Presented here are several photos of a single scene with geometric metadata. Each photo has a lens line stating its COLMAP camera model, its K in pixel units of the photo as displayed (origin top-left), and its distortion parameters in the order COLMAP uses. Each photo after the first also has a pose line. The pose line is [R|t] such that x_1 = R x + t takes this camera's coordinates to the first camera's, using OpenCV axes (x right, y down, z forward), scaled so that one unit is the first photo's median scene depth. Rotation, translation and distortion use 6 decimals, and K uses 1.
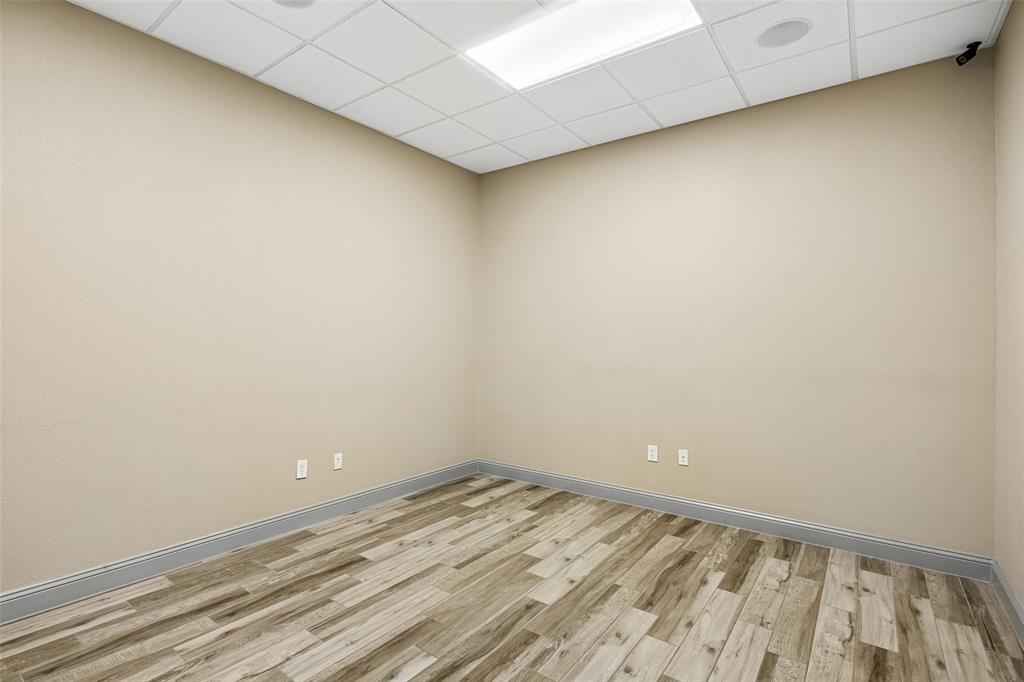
lens RADIAL K [[490.6, 0, 490.9], [0, 490.6, 338.2], [0, 0, 1]] dist [-0.006506, -0.000407]
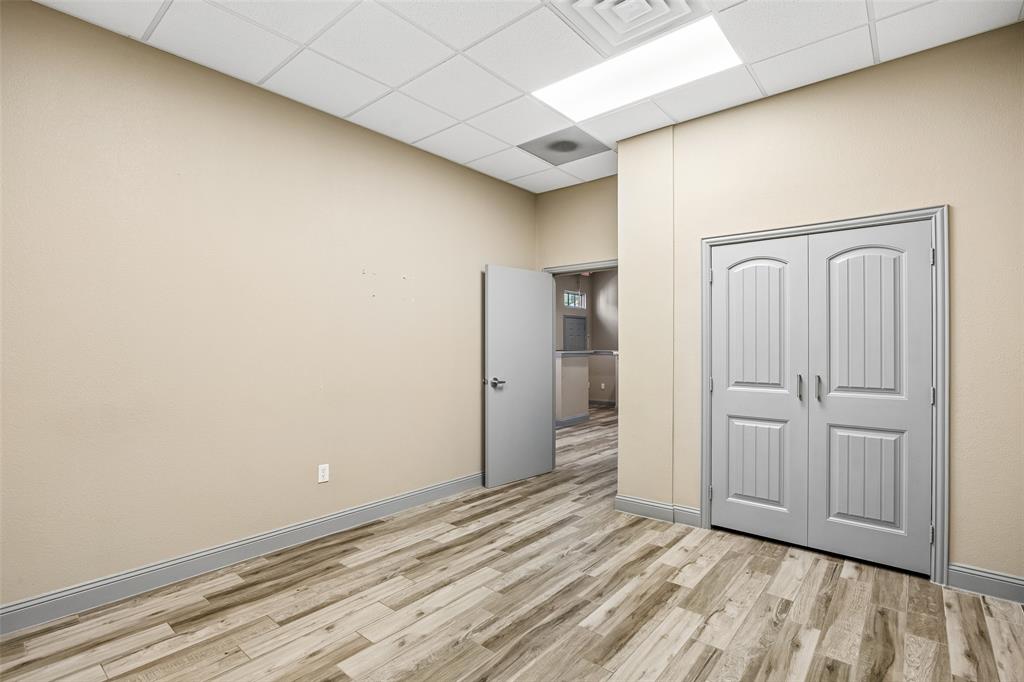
lens RADIAL K [[488.9, 0, 513.2], [0, 488.9, 346.4], [0, 0, 1]] dist [-0.007540, -0.000270]
pose [[-0.998390, -0.010468, 0.055739, -0.011694], [-0.010749, 0.999931, -0.004749, 0.007267], [-0.055686, -0.005340, -0.998434, 1.816210]]
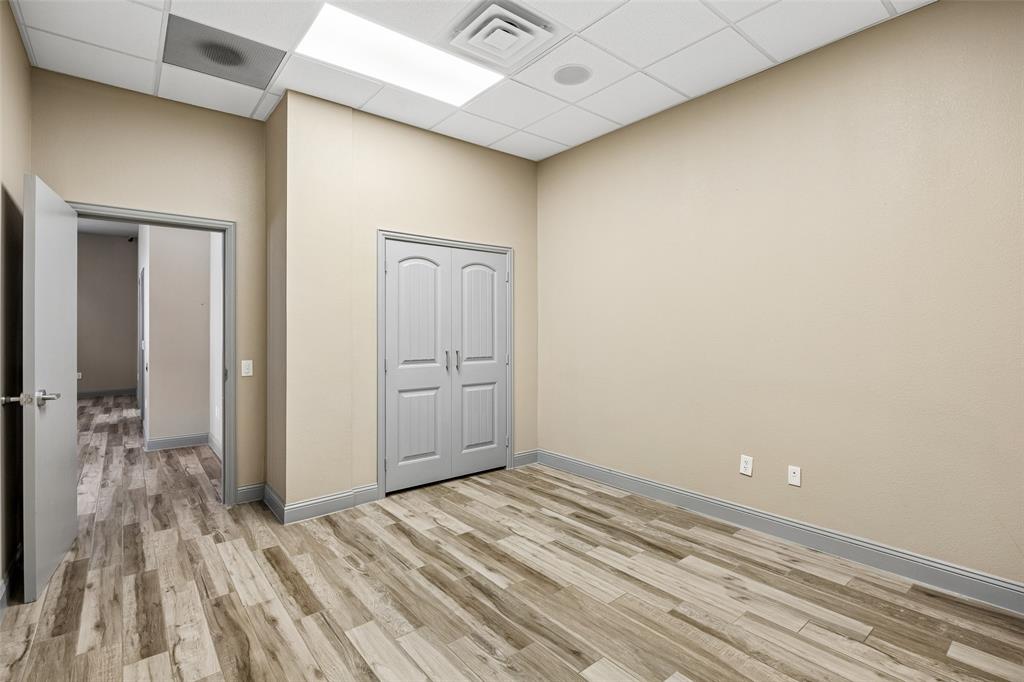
lens RADIAL K [[480.7, 0, 509.2], [0, 480.7, 330.4], [0, 0, 1]] dist [-0.011091, 0.000506]
pose [[-0.233476, -0.010262, -0.972308, 0.900464], [0.006126, 0.999909, -0.012025, 0.016184], [0.972343, -0.008764, -0.233392, 1.095955]]
